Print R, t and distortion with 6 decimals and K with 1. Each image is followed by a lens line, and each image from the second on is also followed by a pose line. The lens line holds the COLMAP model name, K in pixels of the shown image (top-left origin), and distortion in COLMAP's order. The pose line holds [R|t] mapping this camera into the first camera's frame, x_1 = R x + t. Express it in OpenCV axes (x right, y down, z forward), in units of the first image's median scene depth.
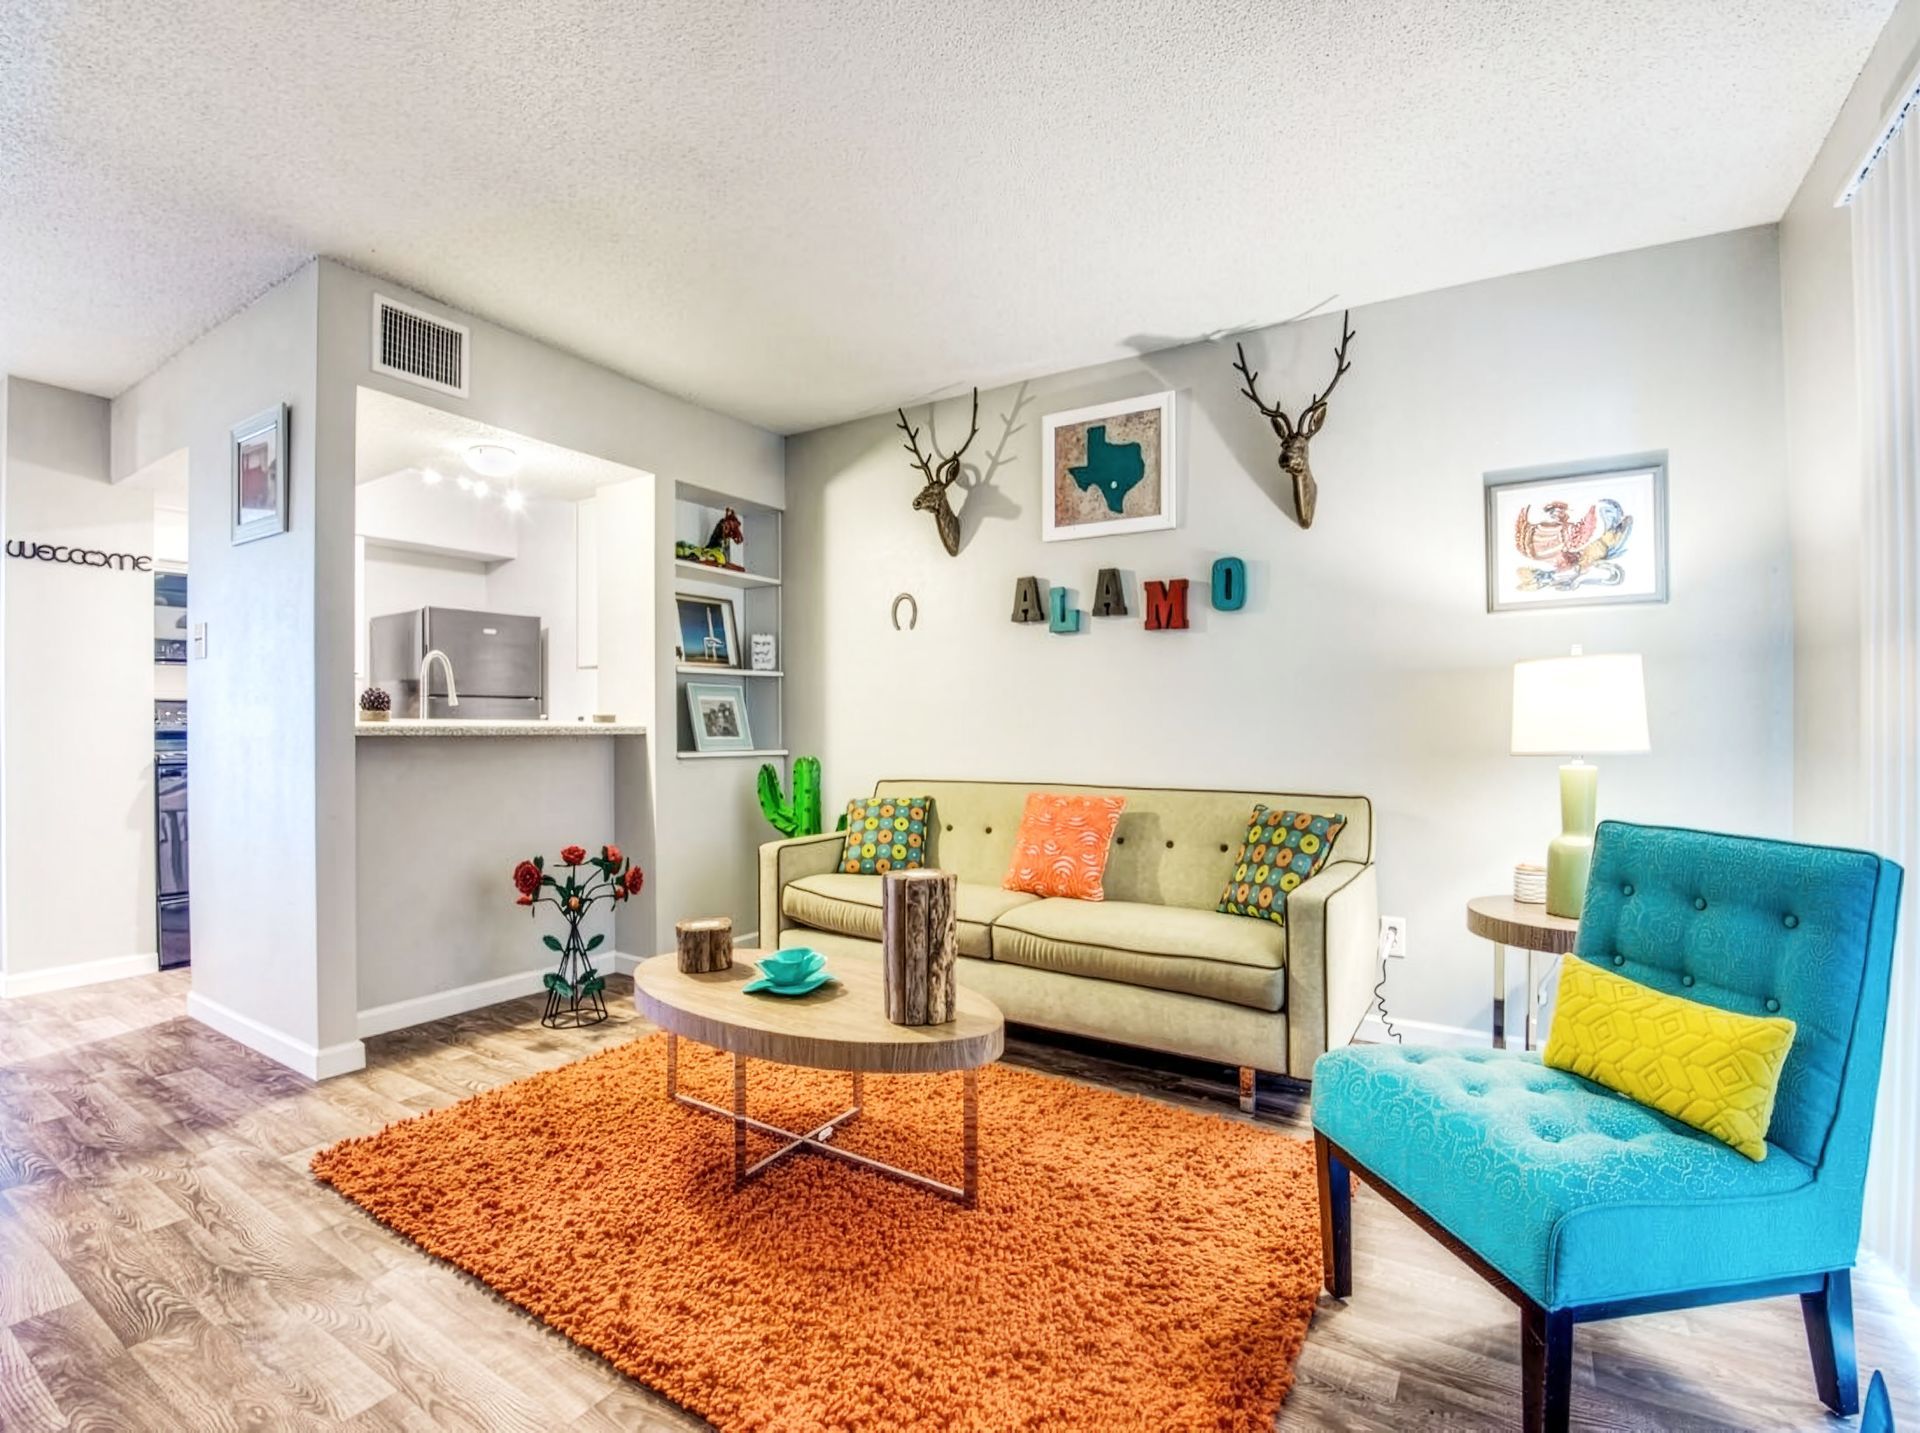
lens RADIAL K [[886.3, 0, 963.5], [0, 886.3, 735.3], [0, 0, 1]] dist [-0.037513, -0.000108]
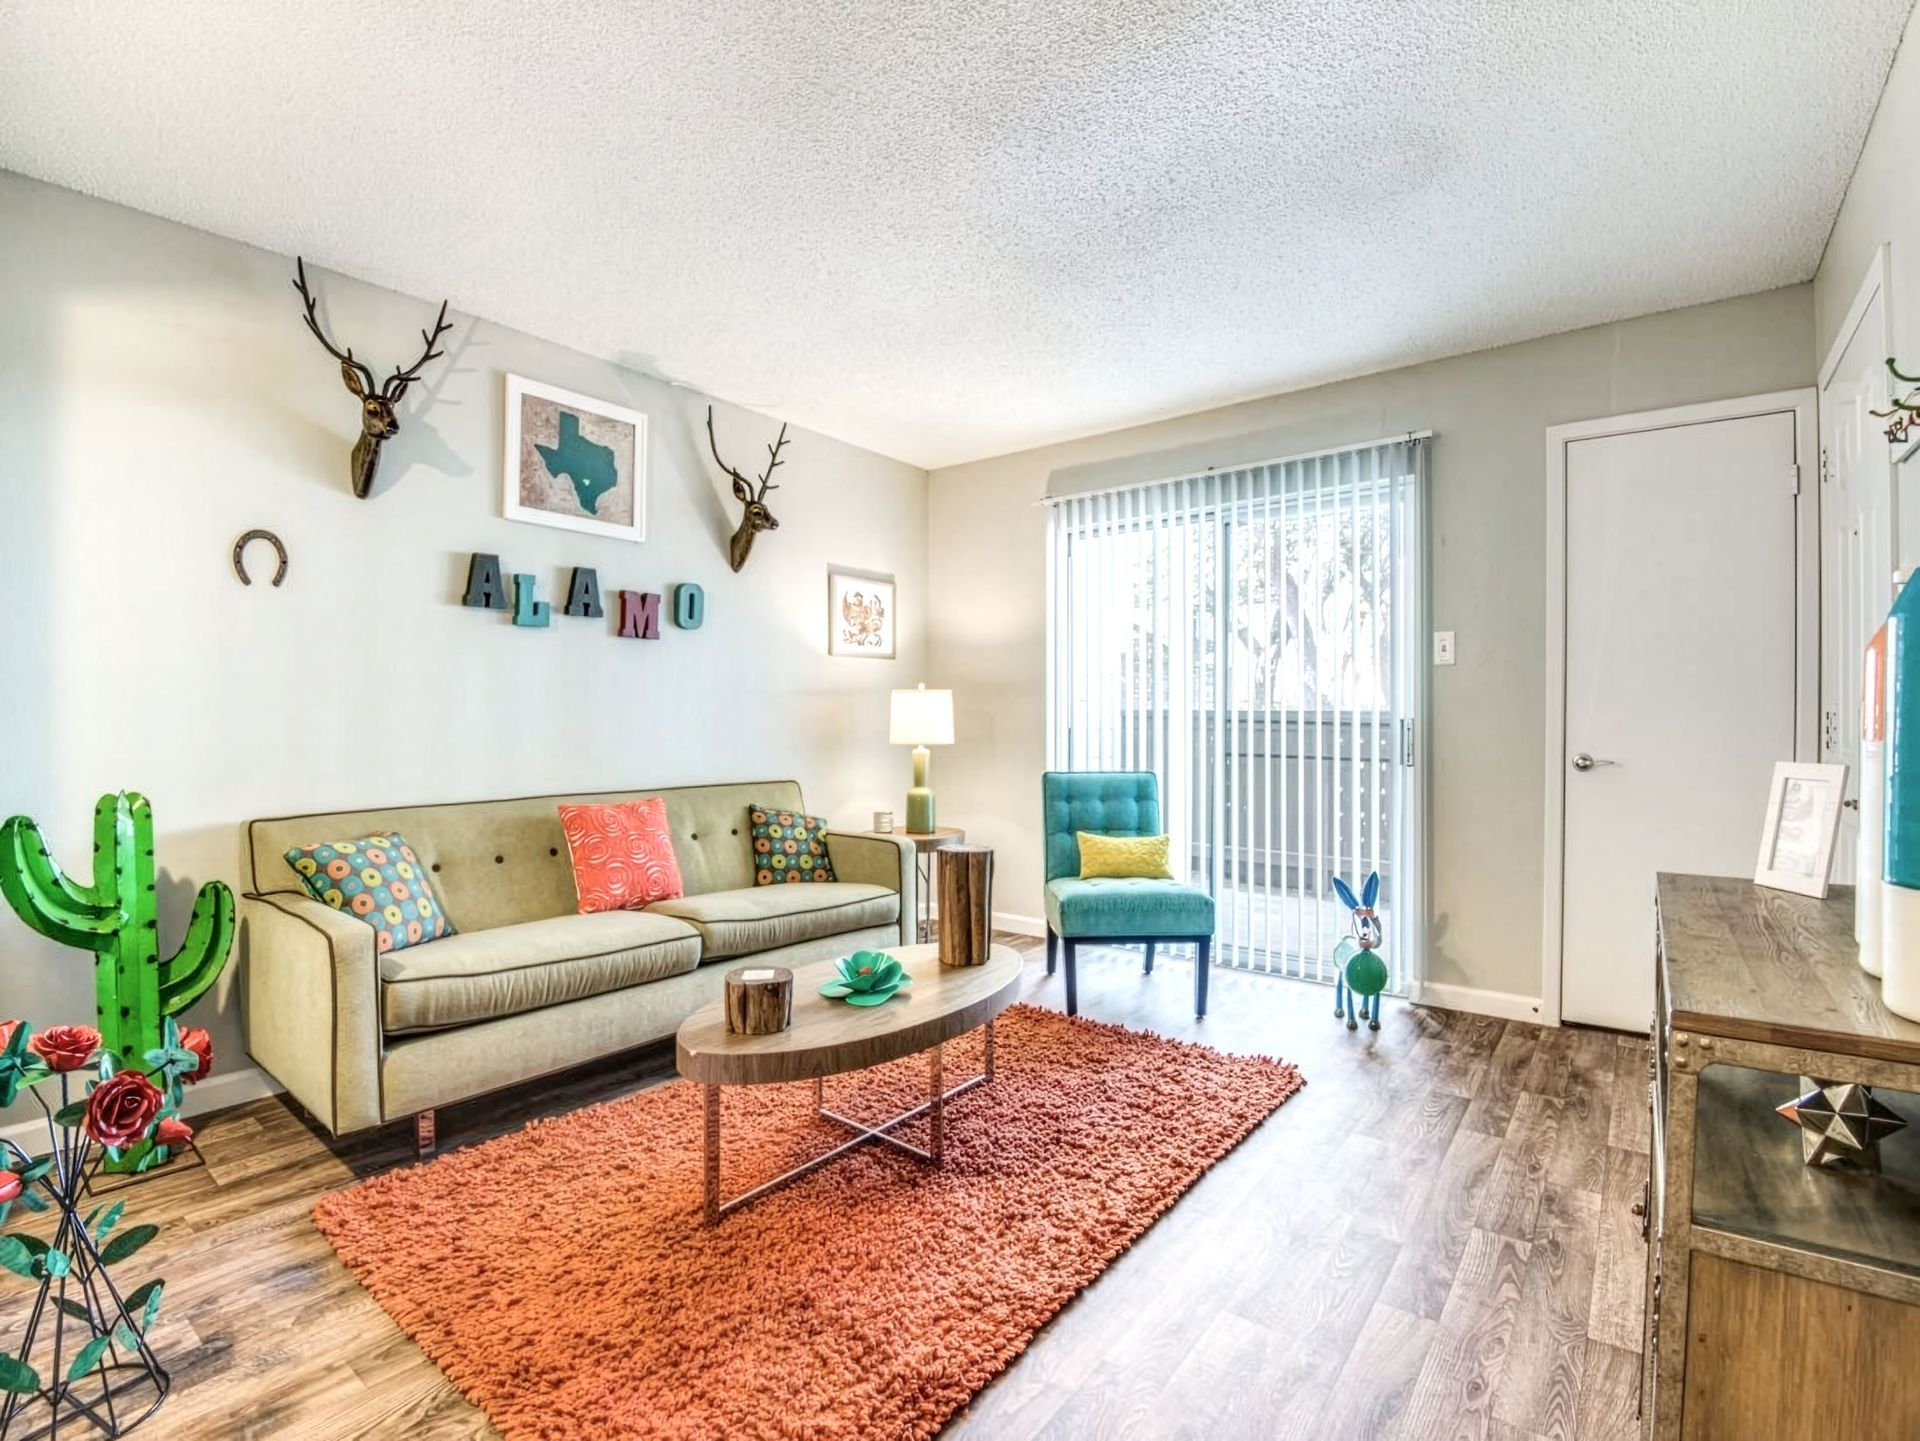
lens RADIAL K [[899.7, 0, 963.8], [0, 899.7, 726.9], [0, 0, 1]] dist [-0.003833, -0.000625]
pose [[0.127484, -0.004105, 0.991832, -0.778009], [0.005828, 0.999977, 0.003390, -0.016517], [-0.991824, 0.005348, 0.127505, 0.479792]]
